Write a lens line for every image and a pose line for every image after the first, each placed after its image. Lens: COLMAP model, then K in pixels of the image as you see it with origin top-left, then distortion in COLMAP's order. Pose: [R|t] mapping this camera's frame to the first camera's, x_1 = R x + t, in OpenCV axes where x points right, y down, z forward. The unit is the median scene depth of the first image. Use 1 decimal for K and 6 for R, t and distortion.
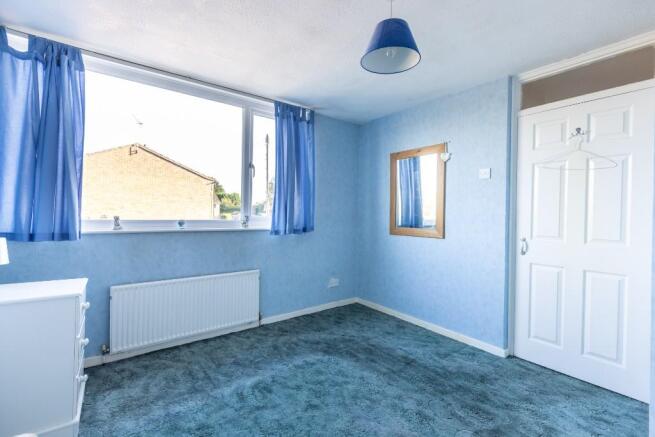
lens RADIAL K [[289.4, 0, 324.7], [0, 289.4, 214.7], [0, 0, 1]] dist [-0.000809, -0.000542]
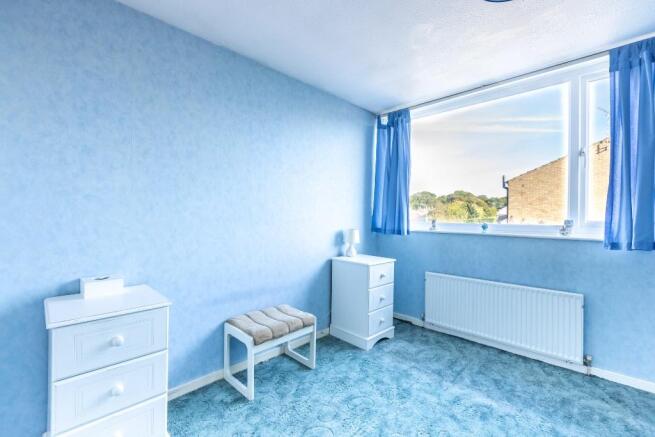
lens RADIAL K [[289.4, 0, 324.7], [0, 289.4, 214.7], [0, 0, 1]] dist [-0.000809, -0.000542]
pose [[0.141161, -0.015951, -0.989858, 0.479871], [-0.007750, 0.999822, -0.017216, 0.009053], [0.989956, 0.010102, 0.141012, 0.305184]]
